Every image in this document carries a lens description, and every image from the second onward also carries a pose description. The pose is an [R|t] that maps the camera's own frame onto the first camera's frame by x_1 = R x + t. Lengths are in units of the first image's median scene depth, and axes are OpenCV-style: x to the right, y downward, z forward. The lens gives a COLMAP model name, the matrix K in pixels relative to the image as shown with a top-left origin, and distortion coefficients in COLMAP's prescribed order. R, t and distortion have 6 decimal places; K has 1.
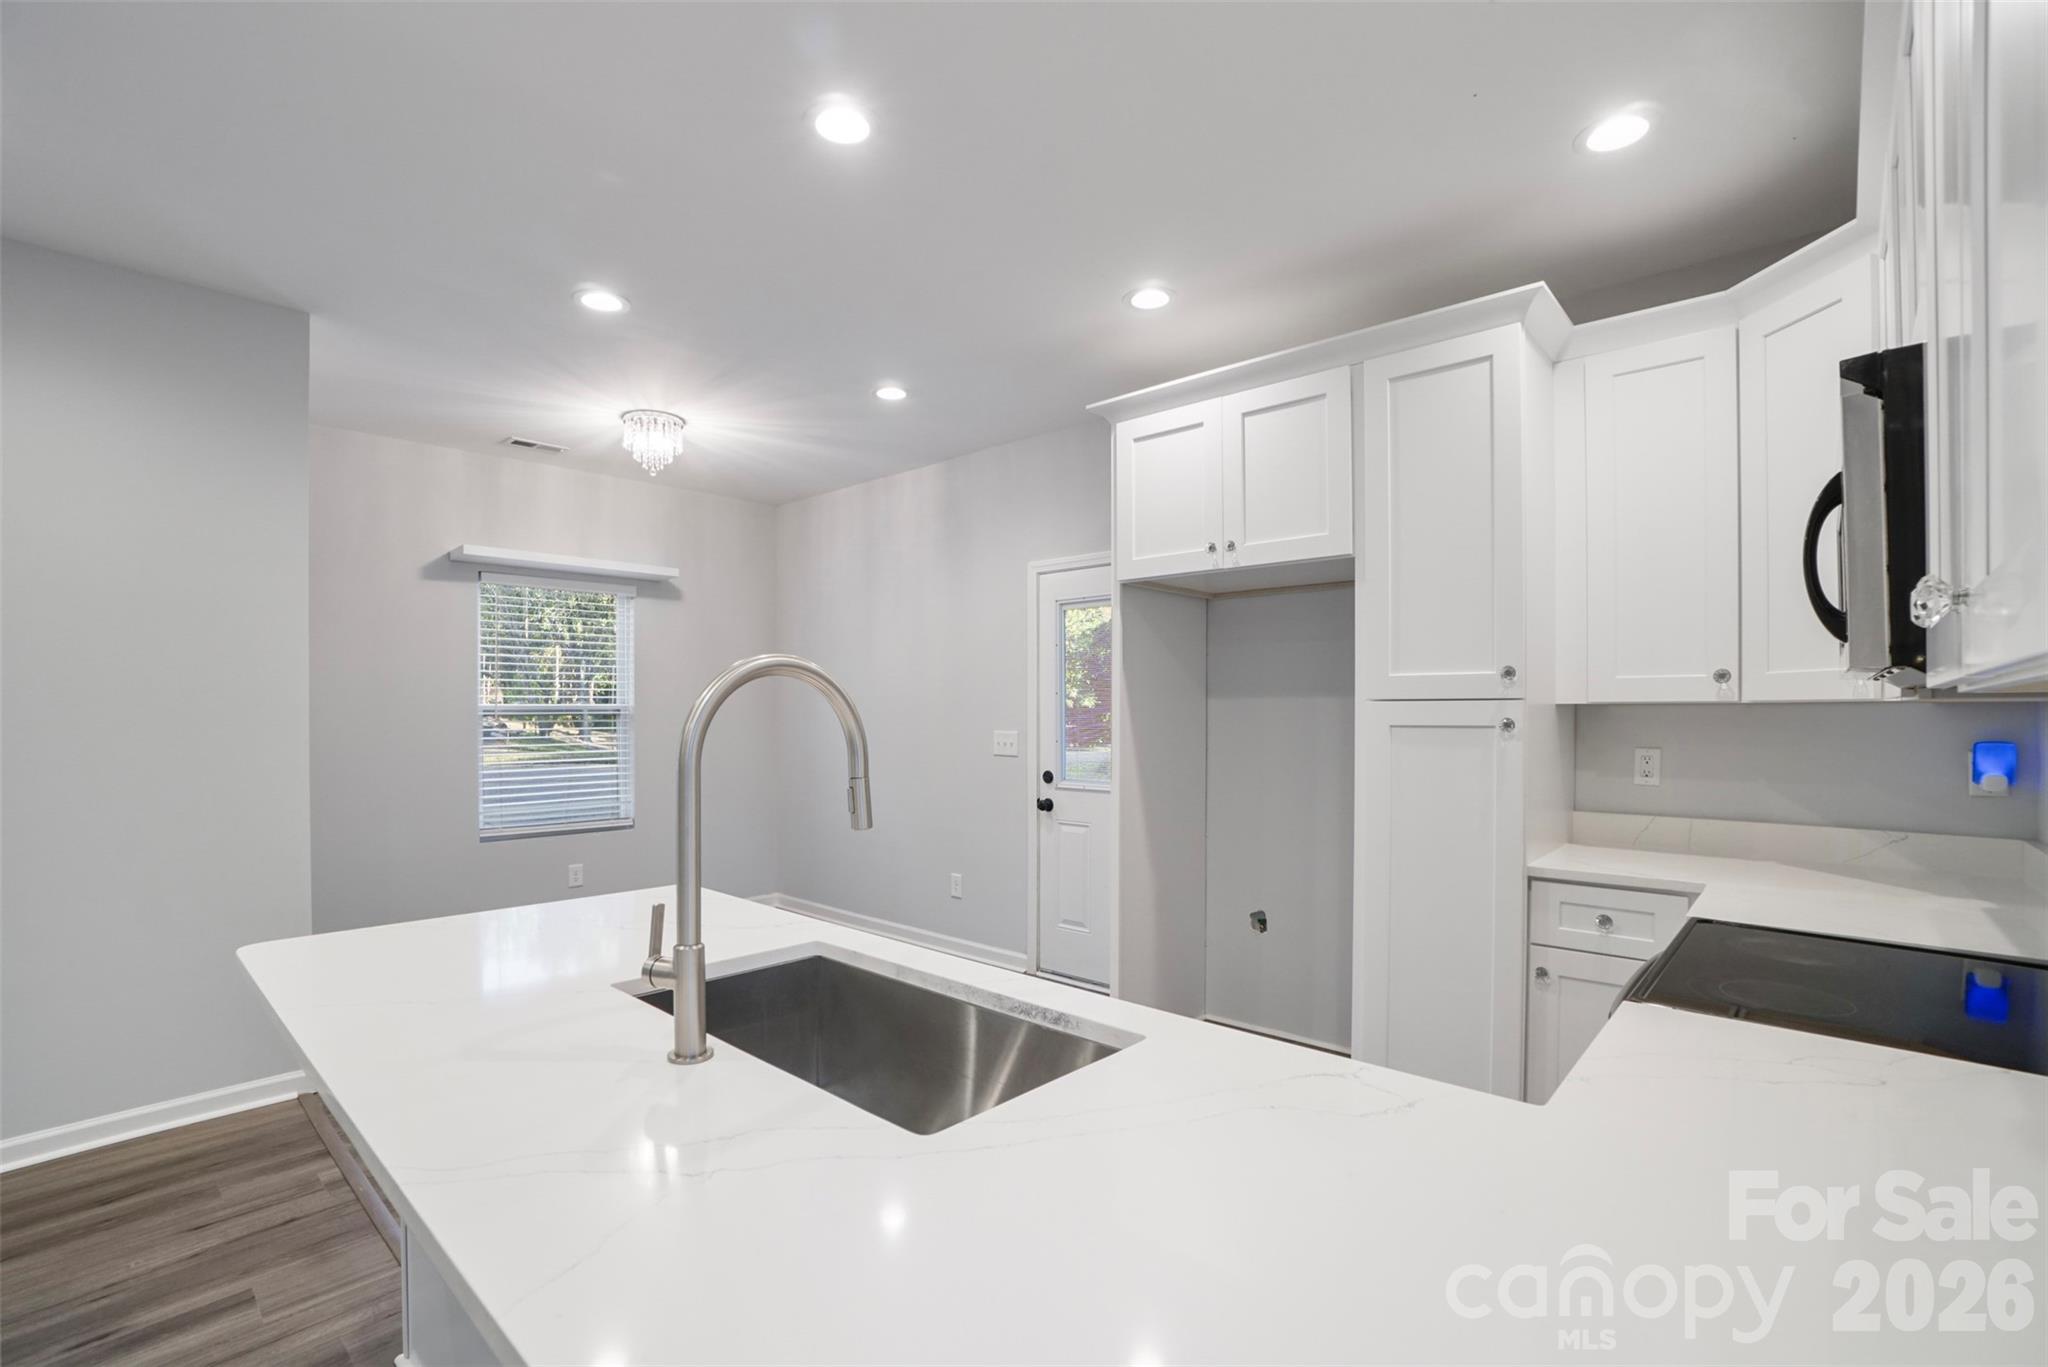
lens RADIAL K [[920.2, 0, 1003.2], [0, 920.2, 709.9], [0, 0, 1]] dist [-0.014815, 0.000122]
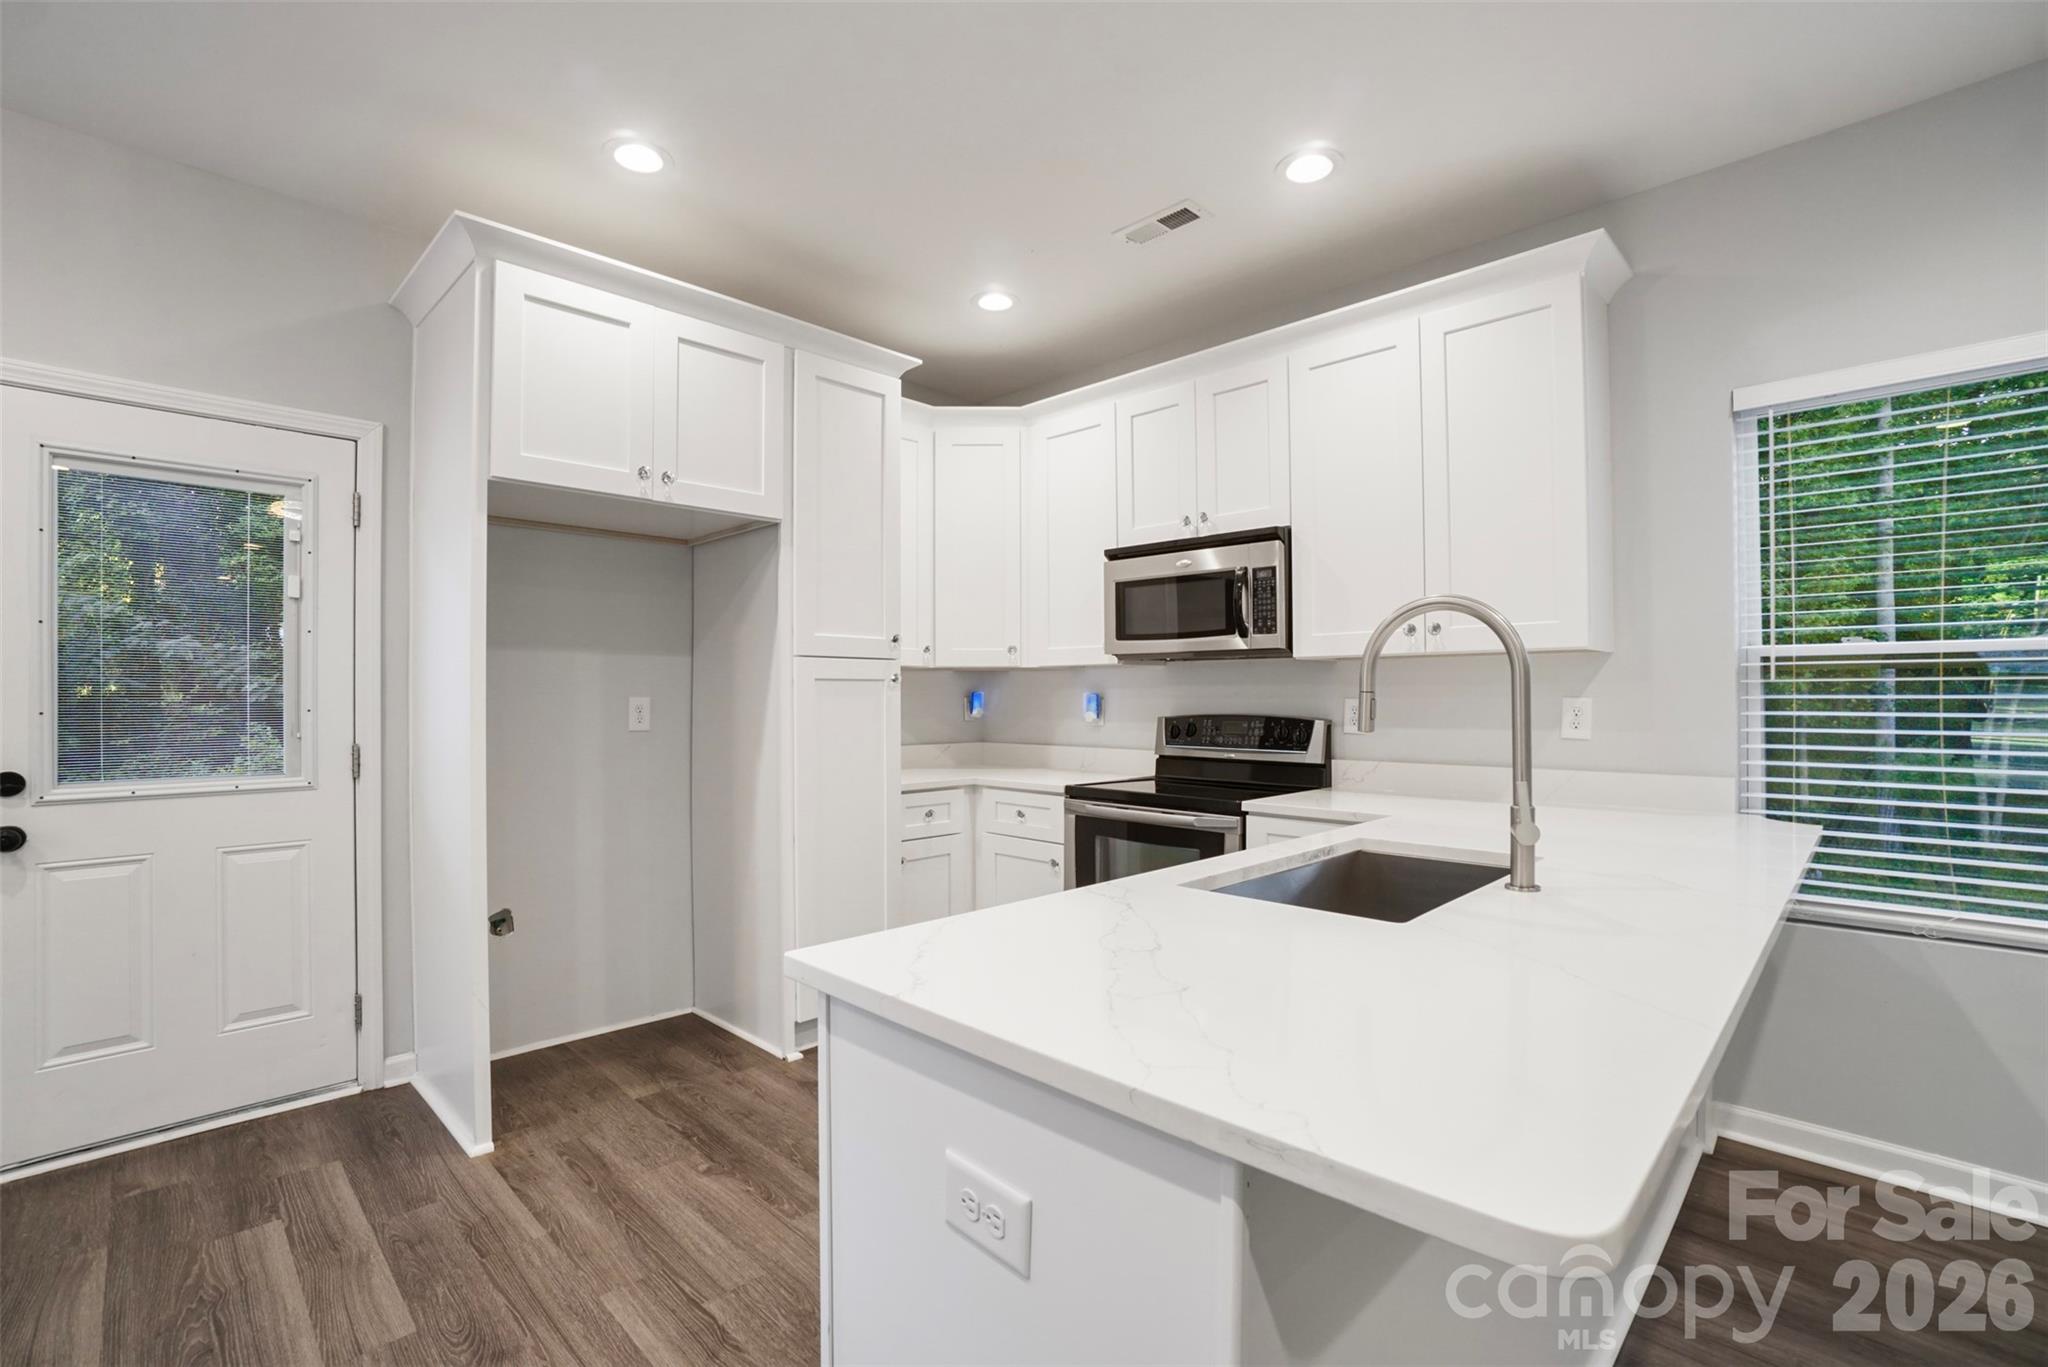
lens RADIAL K [[906.6, 0, 1016.1], [0, 906.6, 685.2], [0, 0, 1]] dist [-0.070914, 0.025838]
pose [[0.039341, 0.013246, 0.999138, -0.596325], [-0.001529, 0.999912, -0.013196, 0.034183], [-0.999225, -0.001009, 0.039358, 0.616760]]
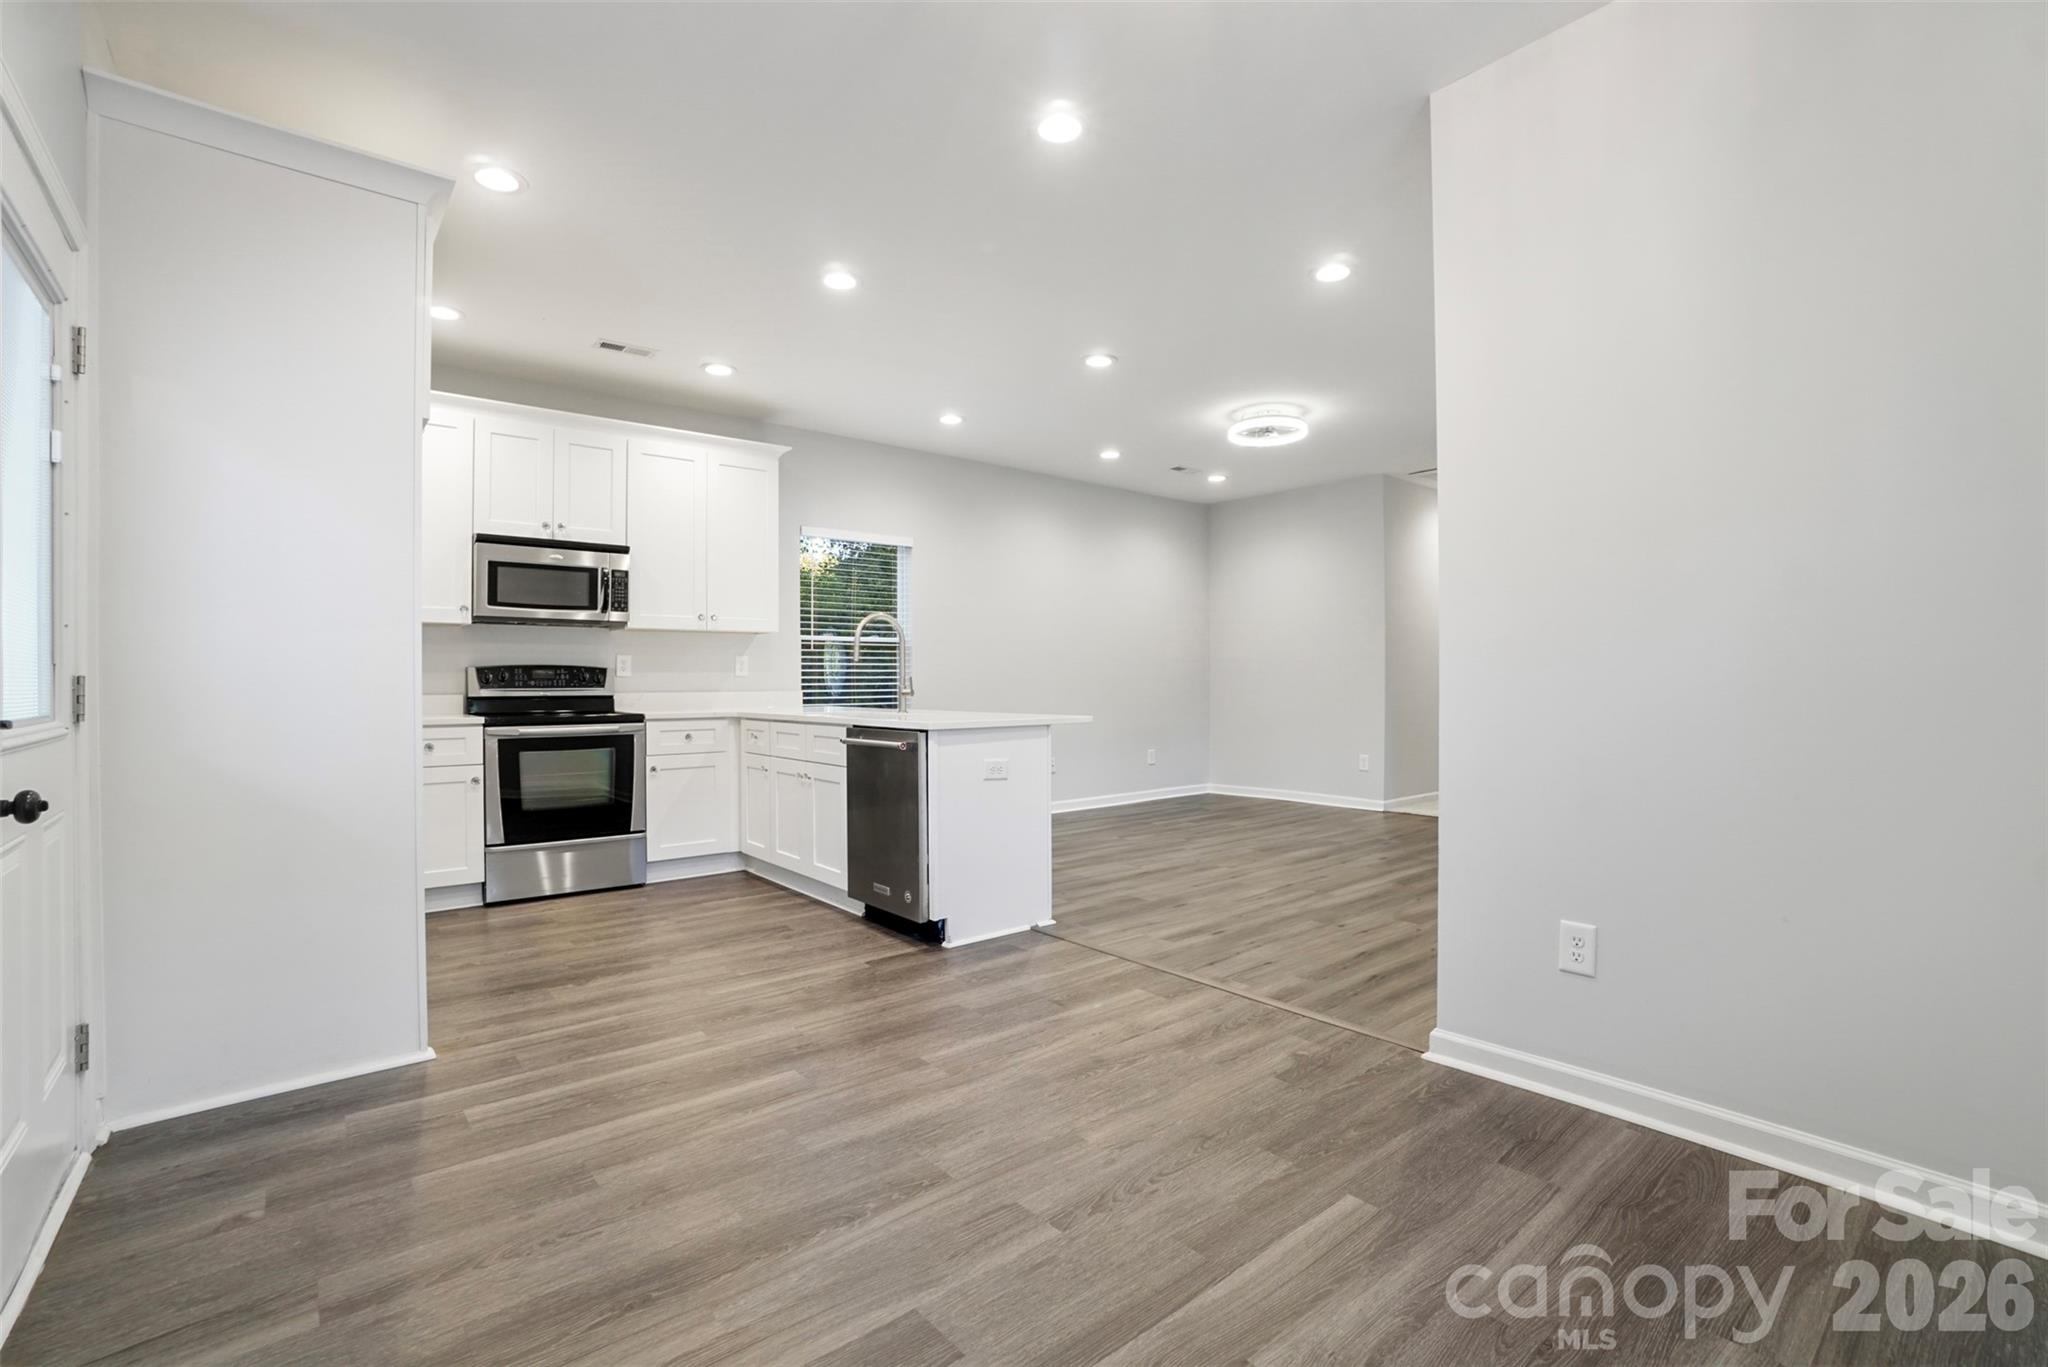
lens RADIAL K [[905.8, 0, 1024.0], [0, 905.8, 683.5], [0, 0, 1]] dist [-0.058344, -0.000058]
pose [[-0.991912, 0.002932, 0.126893, -0.498512], [0.003352, 0.999990, 0.003098, 0.085361], [-0.126882, 0.003498, -0.991912, 1.811386]]
